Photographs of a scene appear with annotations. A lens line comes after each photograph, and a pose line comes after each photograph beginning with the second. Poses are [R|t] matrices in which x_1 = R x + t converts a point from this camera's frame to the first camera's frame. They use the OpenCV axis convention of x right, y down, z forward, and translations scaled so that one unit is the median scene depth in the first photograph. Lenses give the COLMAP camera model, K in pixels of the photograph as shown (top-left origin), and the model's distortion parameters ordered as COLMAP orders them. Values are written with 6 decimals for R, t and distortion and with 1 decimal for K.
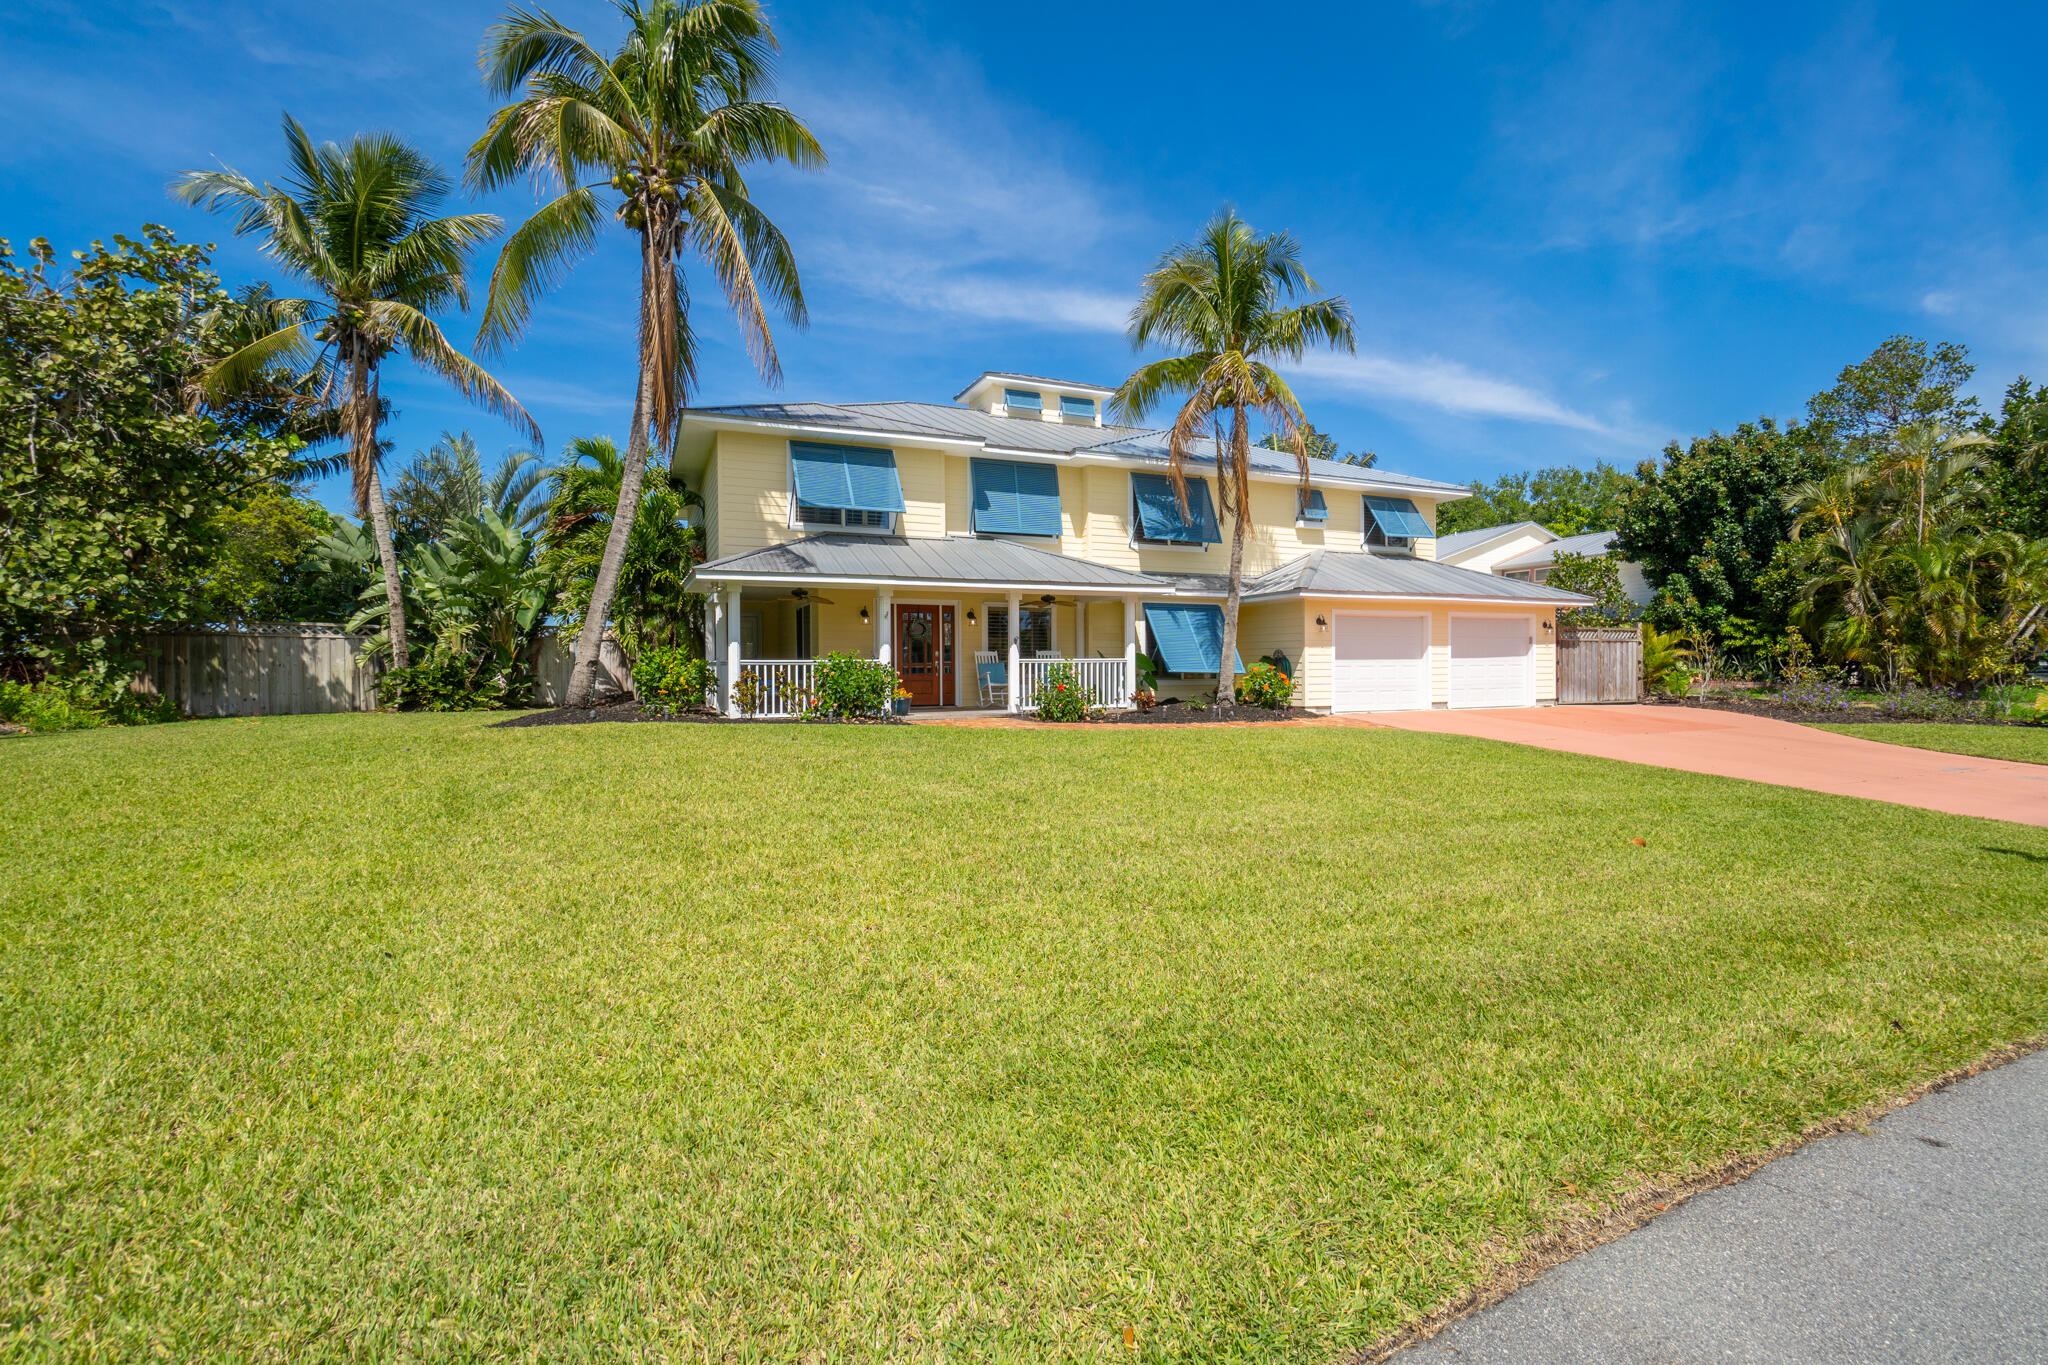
lens RADIAL K [[886.6, 0, 1022.8], [0, 886.6, 680.9], [0, 0, 1]] dist [-0.002488, -0.001366]
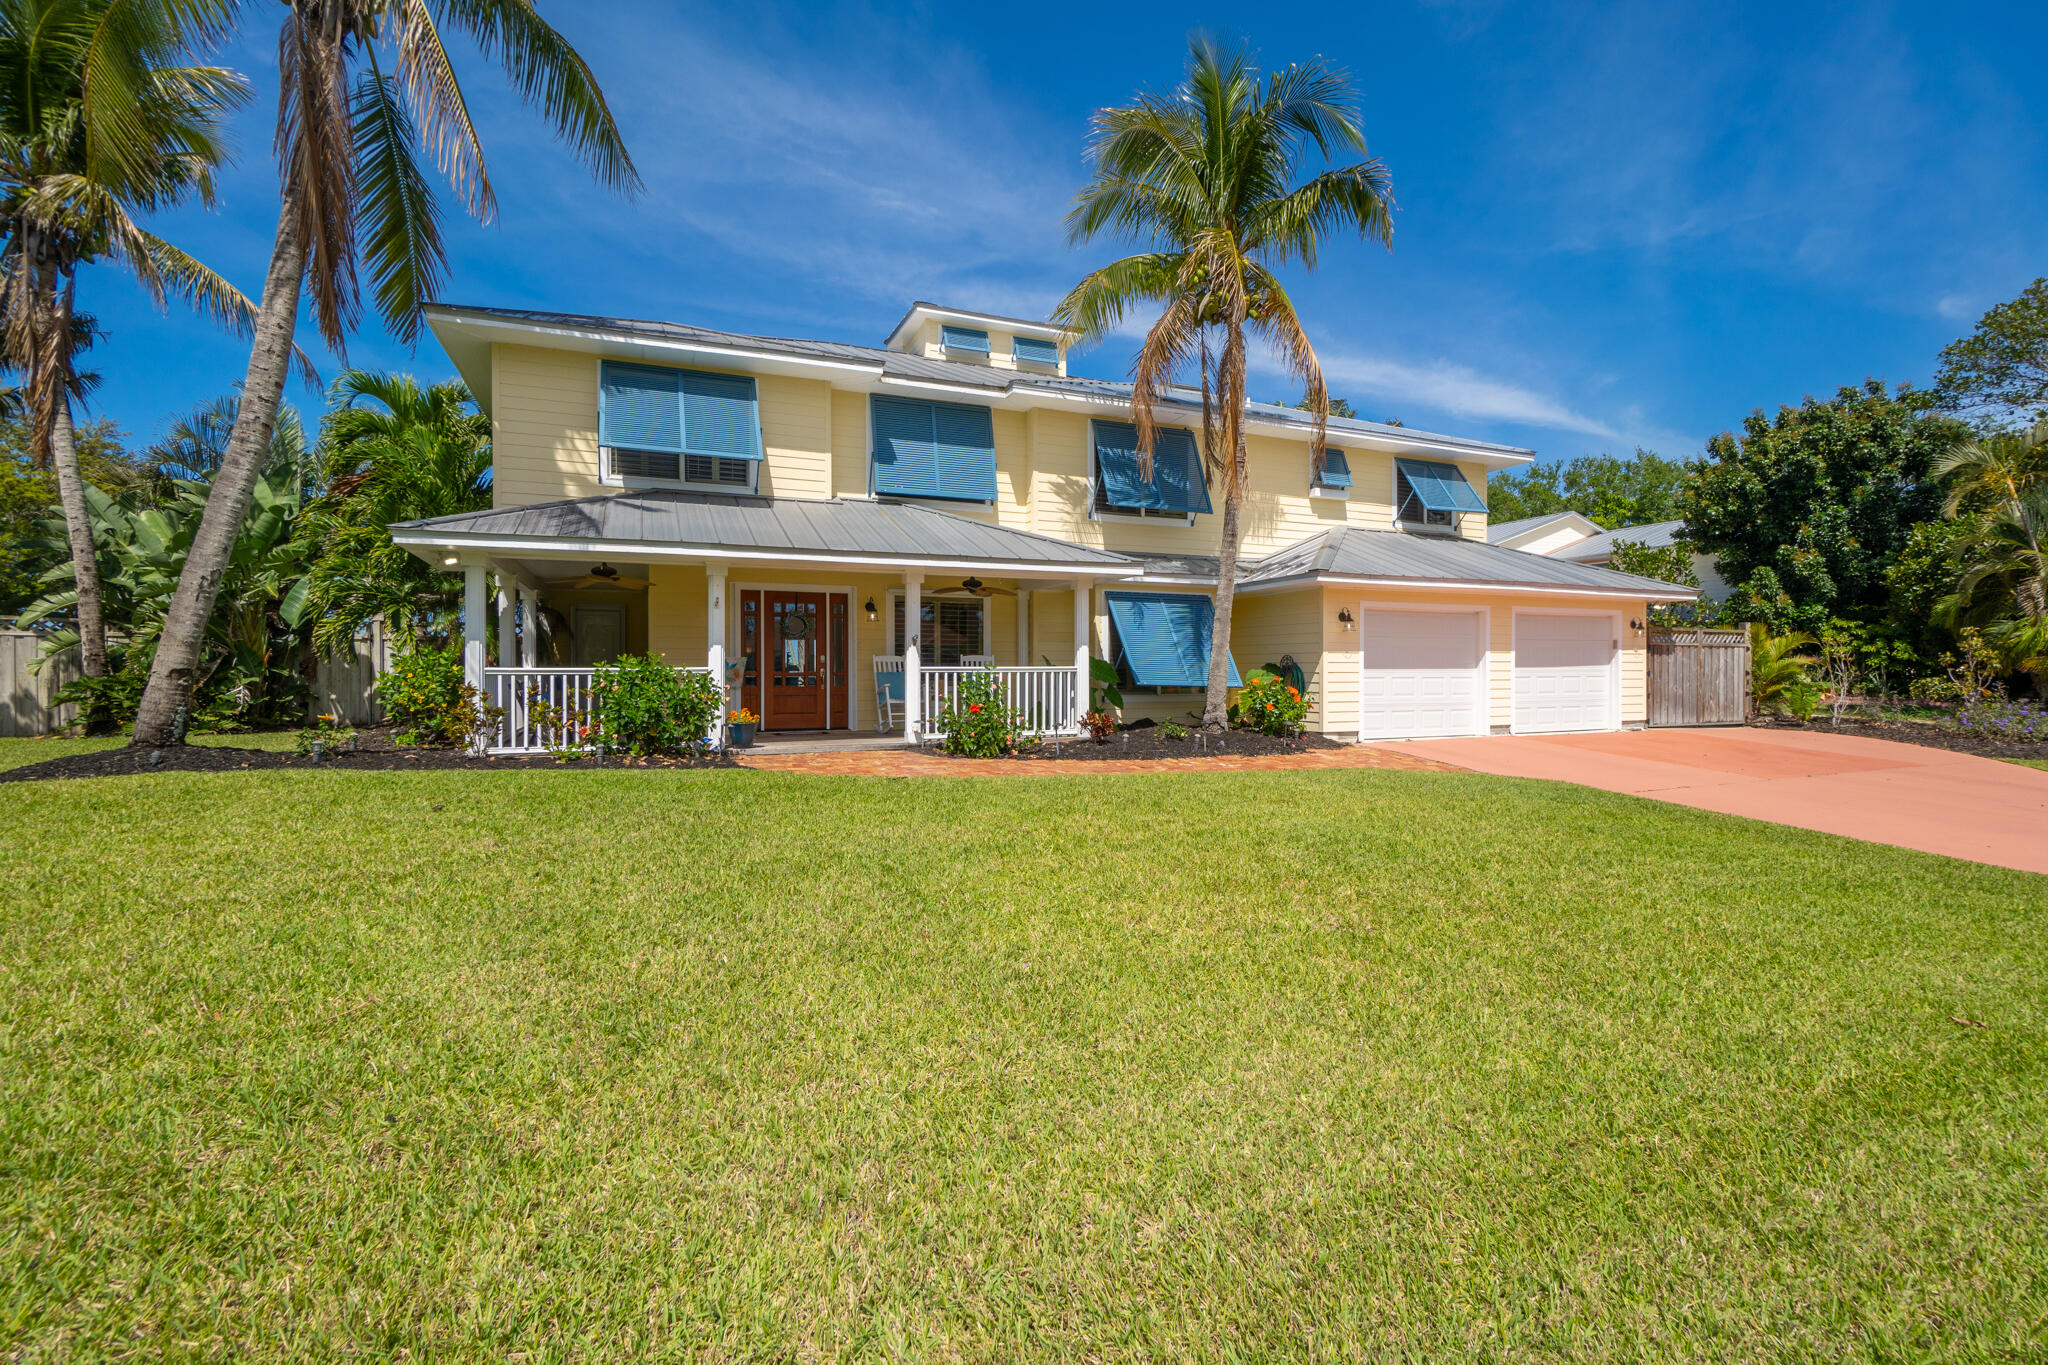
lens RADIAL K [[886.6, 0, 1018.9], [0, 886.6, 682.6], [0, 0, 1]] dist [-0.002488, -0.001366]
pose [[0.999955, 0.004090, -0.008616, 0.068845], [-0.004122, 0.999985, -0.003691, -0.008496], [0.008600, 0.003727, 0.999956, 0.250908]]
